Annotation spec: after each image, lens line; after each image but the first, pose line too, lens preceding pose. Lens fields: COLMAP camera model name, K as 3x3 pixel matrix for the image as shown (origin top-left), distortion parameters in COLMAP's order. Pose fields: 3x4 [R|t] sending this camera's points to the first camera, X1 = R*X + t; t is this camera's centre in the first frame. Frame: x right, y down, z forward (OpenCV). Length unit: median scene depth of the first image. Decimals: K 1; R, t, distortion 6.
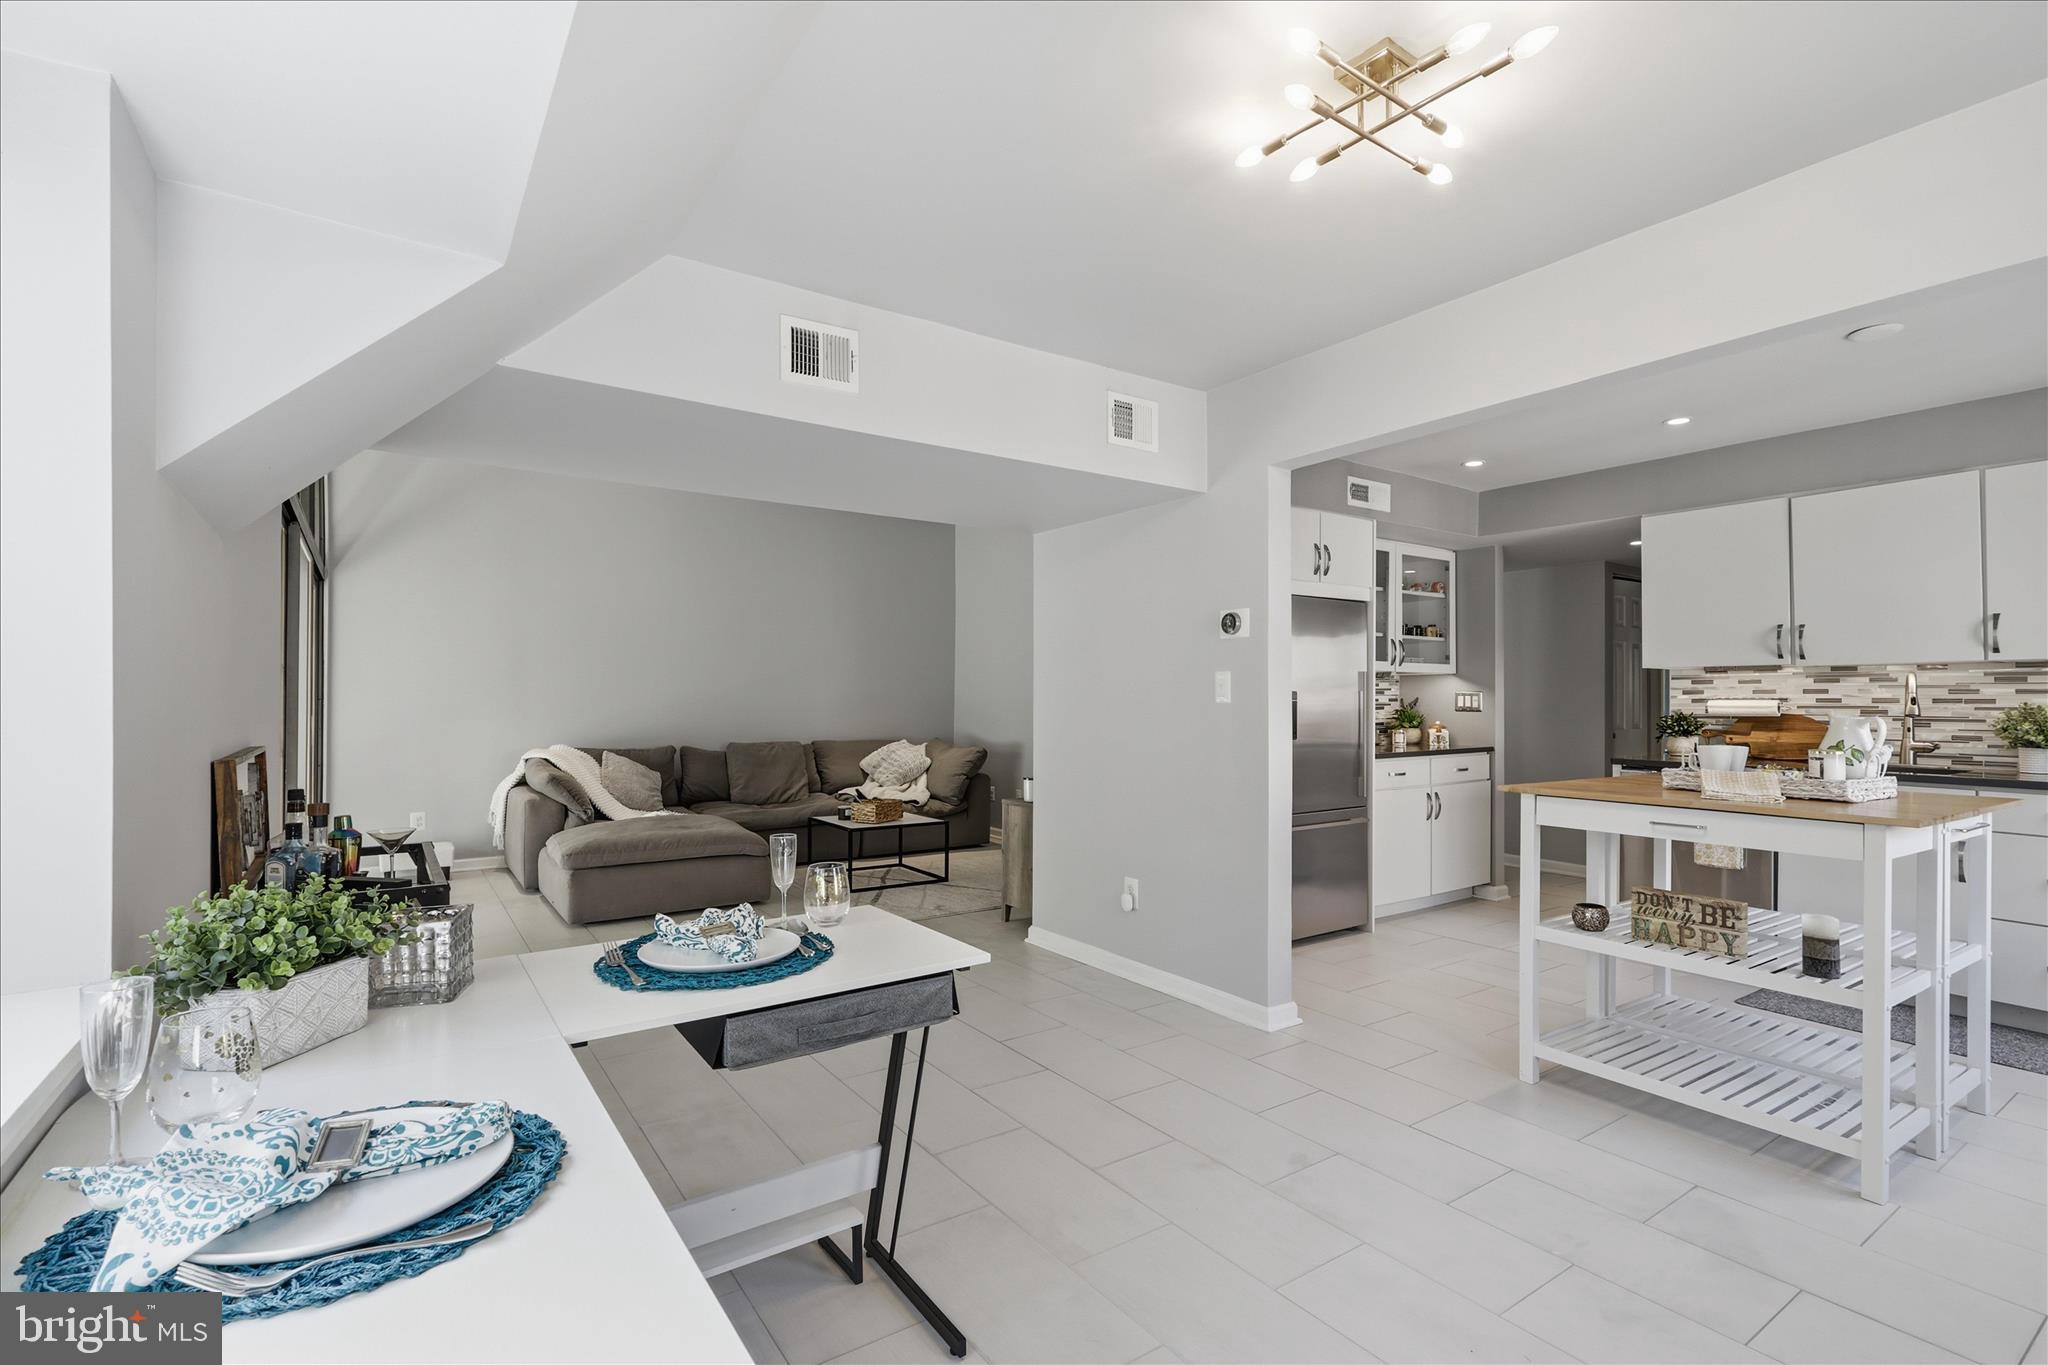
lens RADIAL K [[957.5, 0, 1019.9], [0, 957.5, 689.5], [0, 0, 1]] dist [-0.000202, 0.000380]
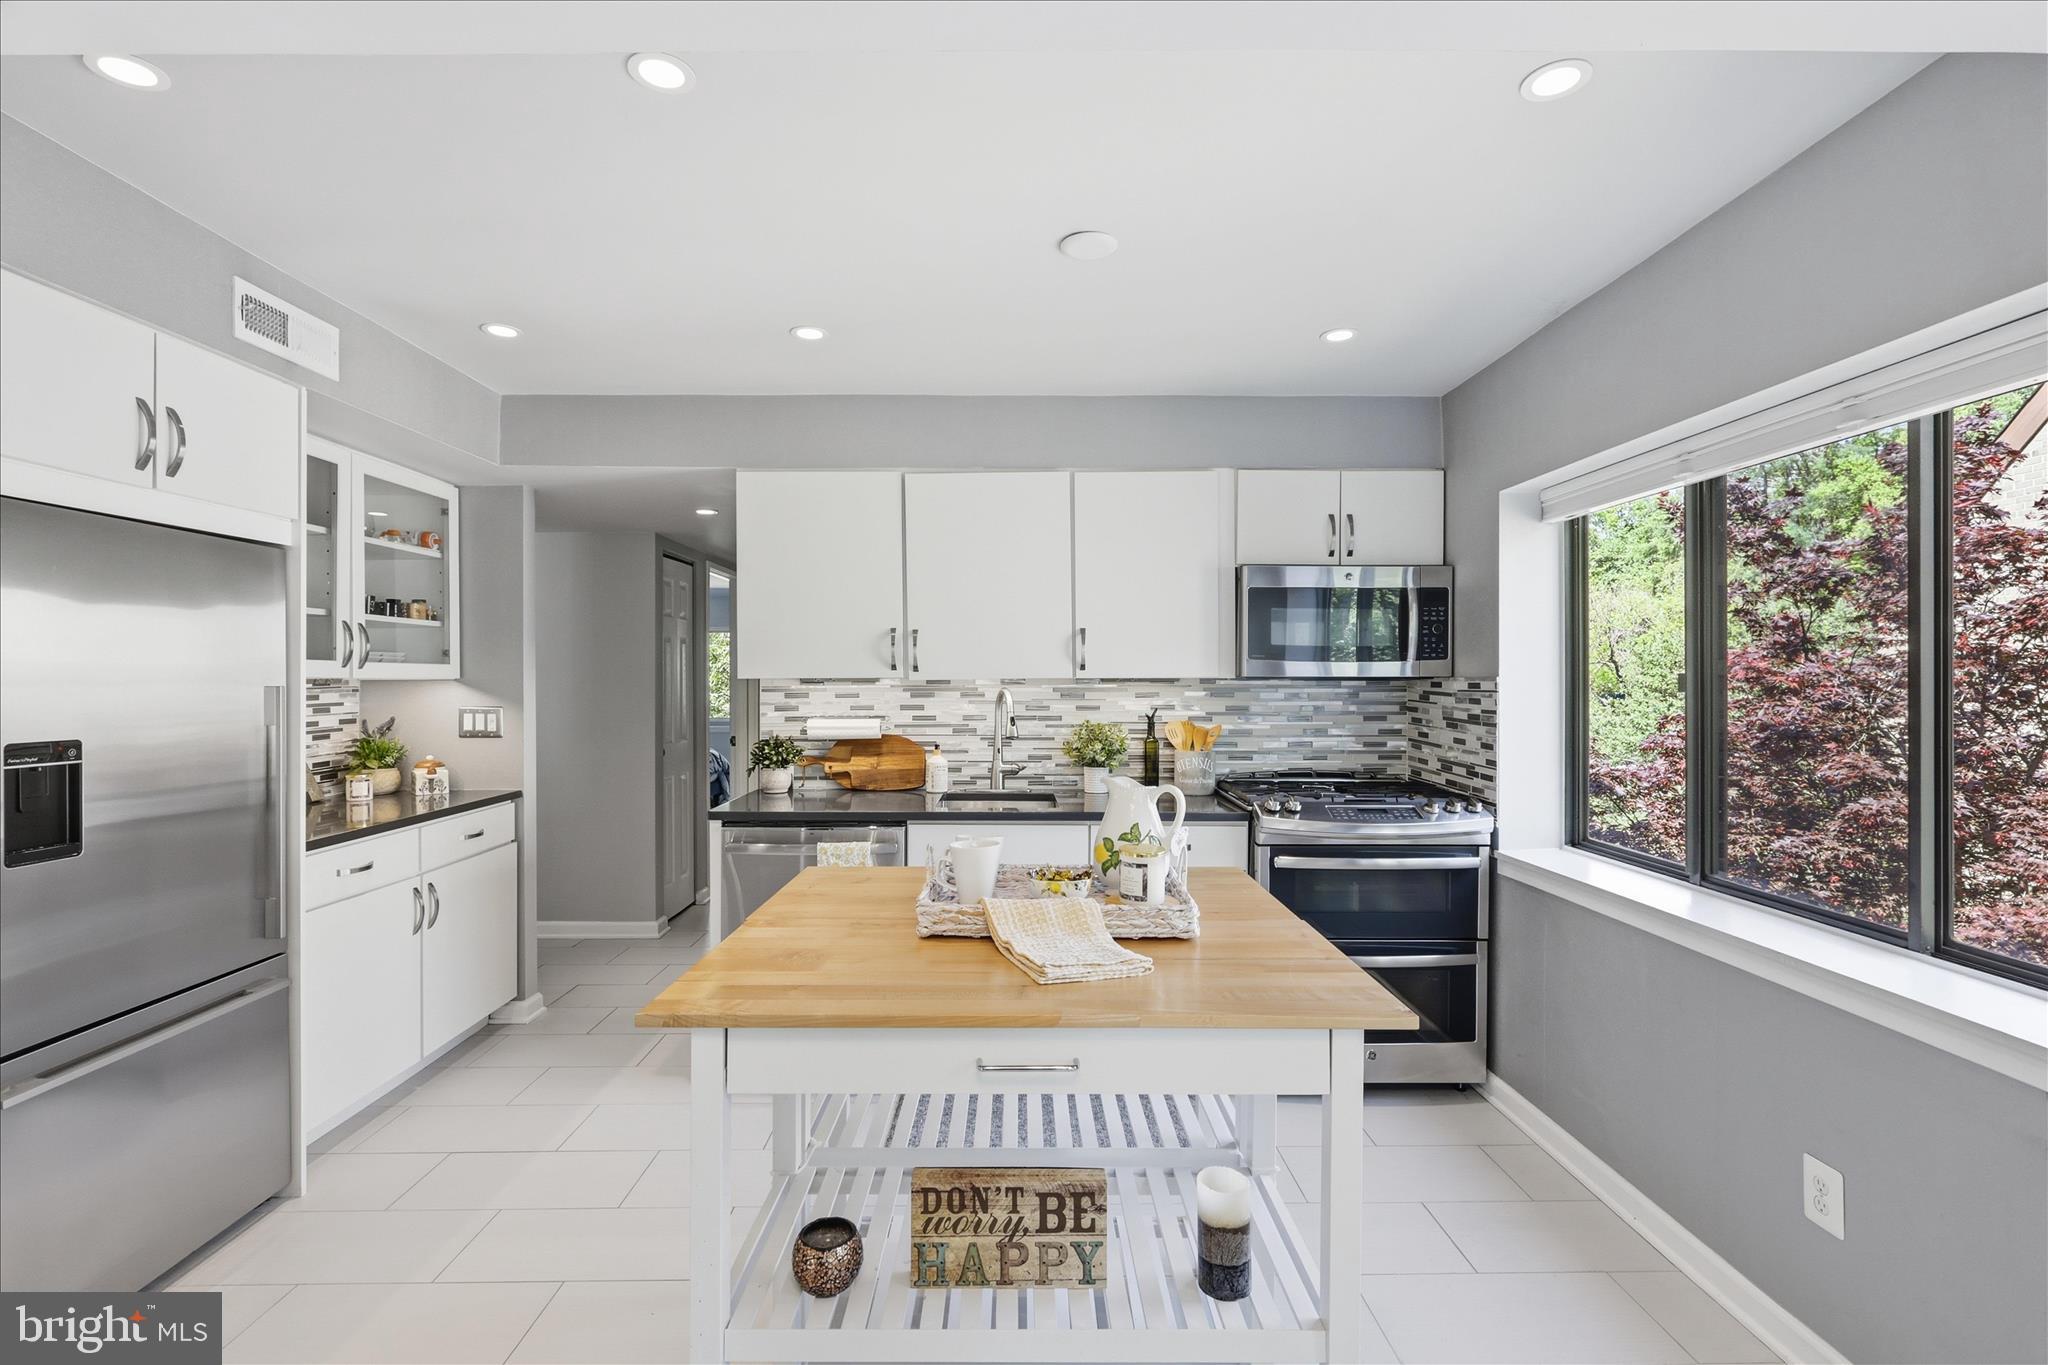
lens RADIAL K [[957.5, 0, 1035.2], [0, 957.5, 679.8], [0, 0, 1]] dist [-0.000202, 0.000380]
pose [[0.547252, -0.005491, 0.836950, 0.161521], [-0.004186, 0.999948, 0.009297, -0.028897], [-0.836958, -0.008591, 0.547200, 0.406504]]
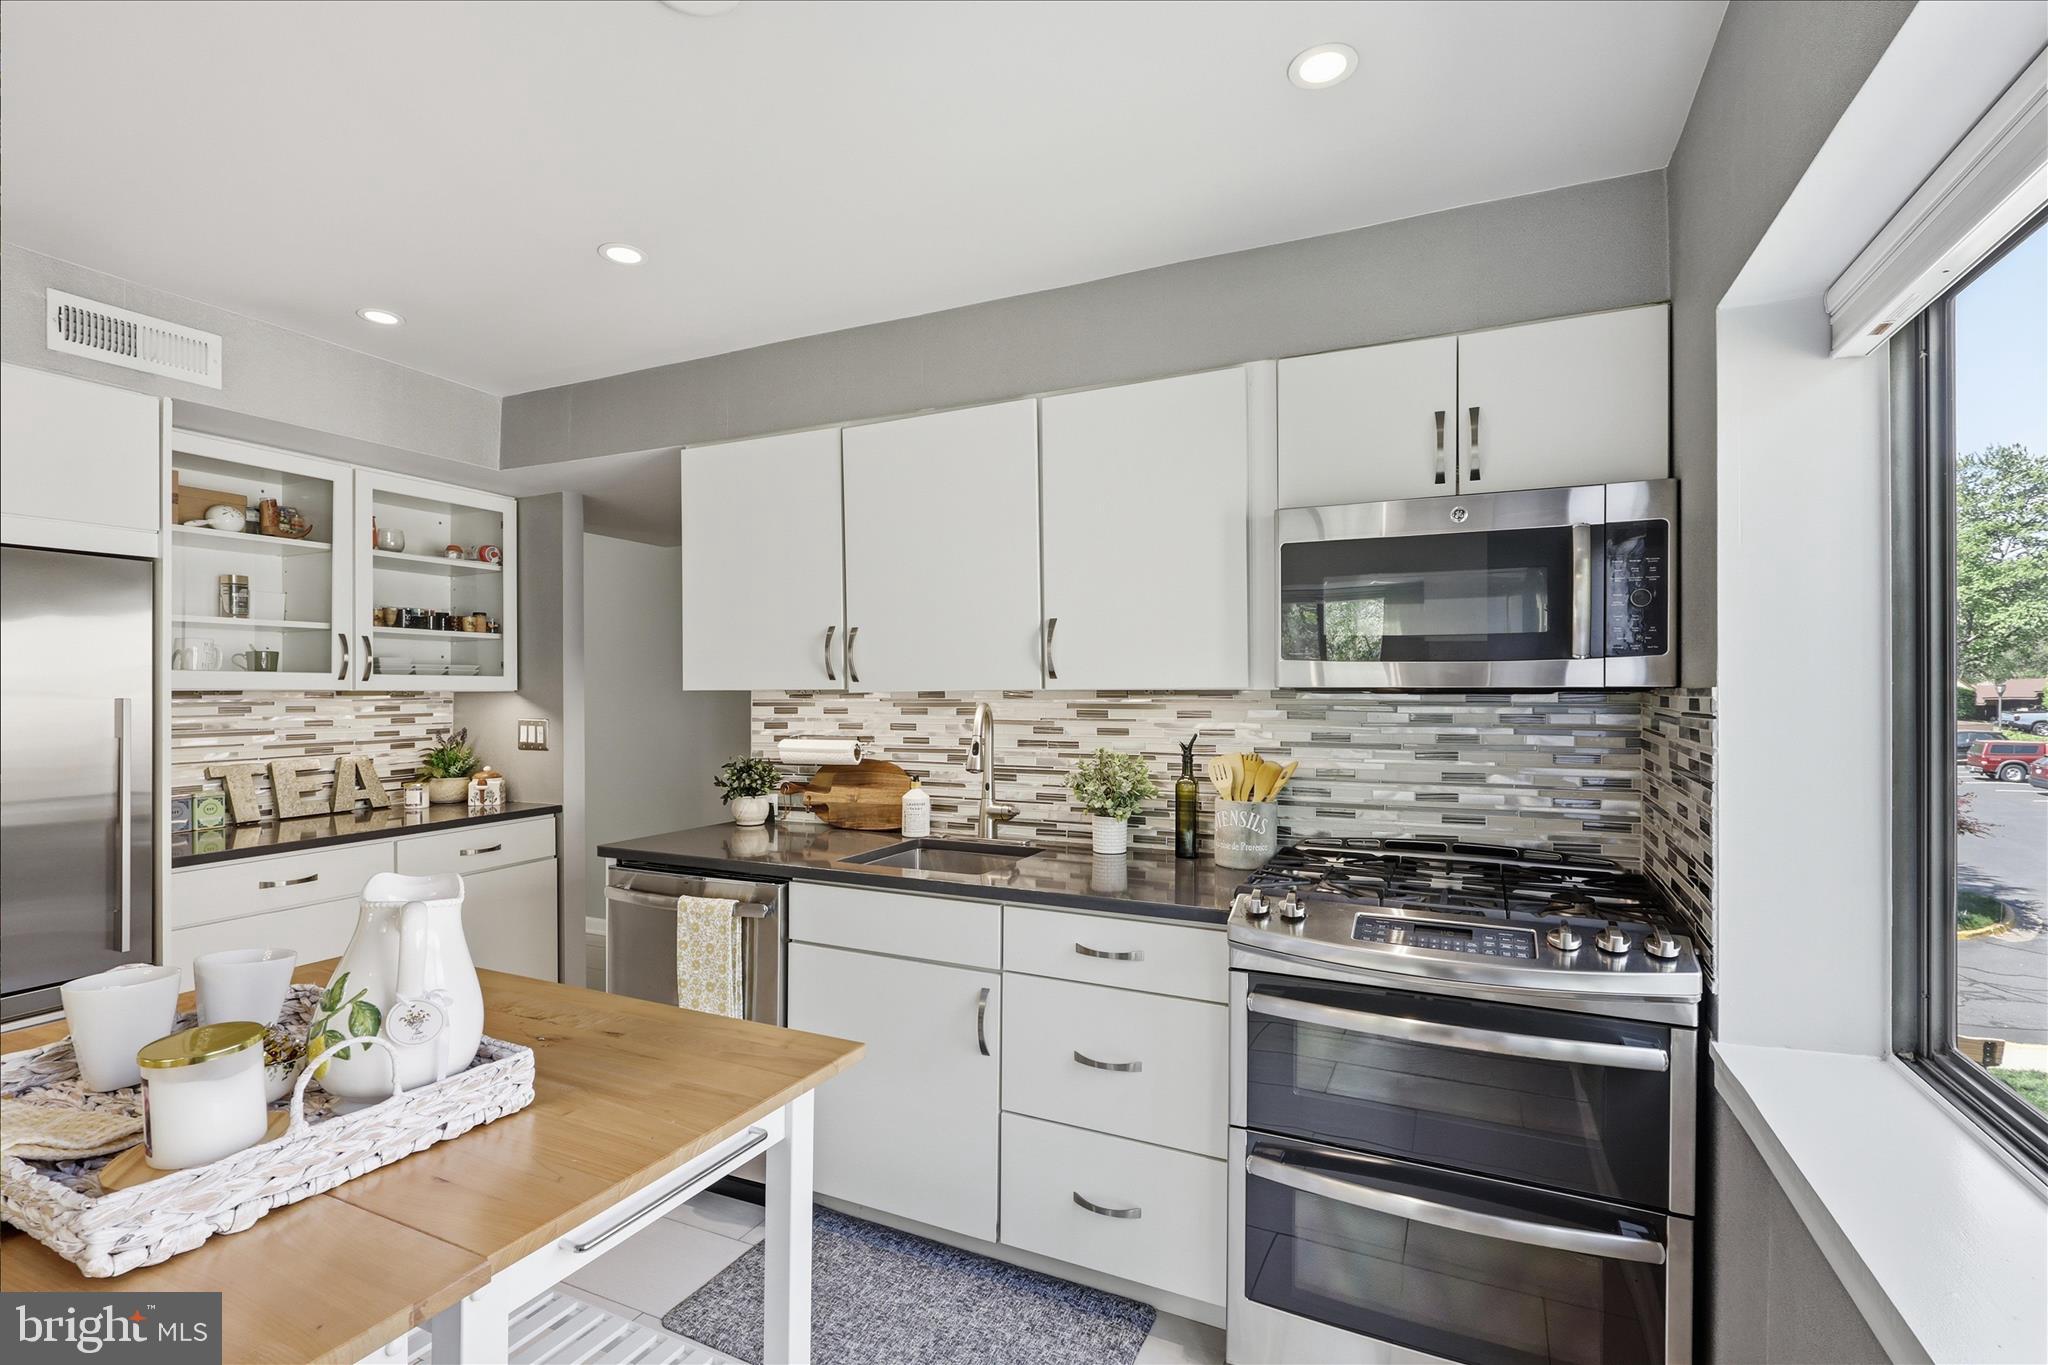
lens RADIAL K [[957.5, 0, 1020.6], [0, 957.5, 685.4], [0, 0, 1]] dist [-0.000202, 0.000380]
pose [[0.860119, -0.001391, 0.510092, 0.514216], [-0.000415, 0.999994, 0.003427, -0.027620], [-0.510093, -0.003159, 0.860113, 0.344585]]
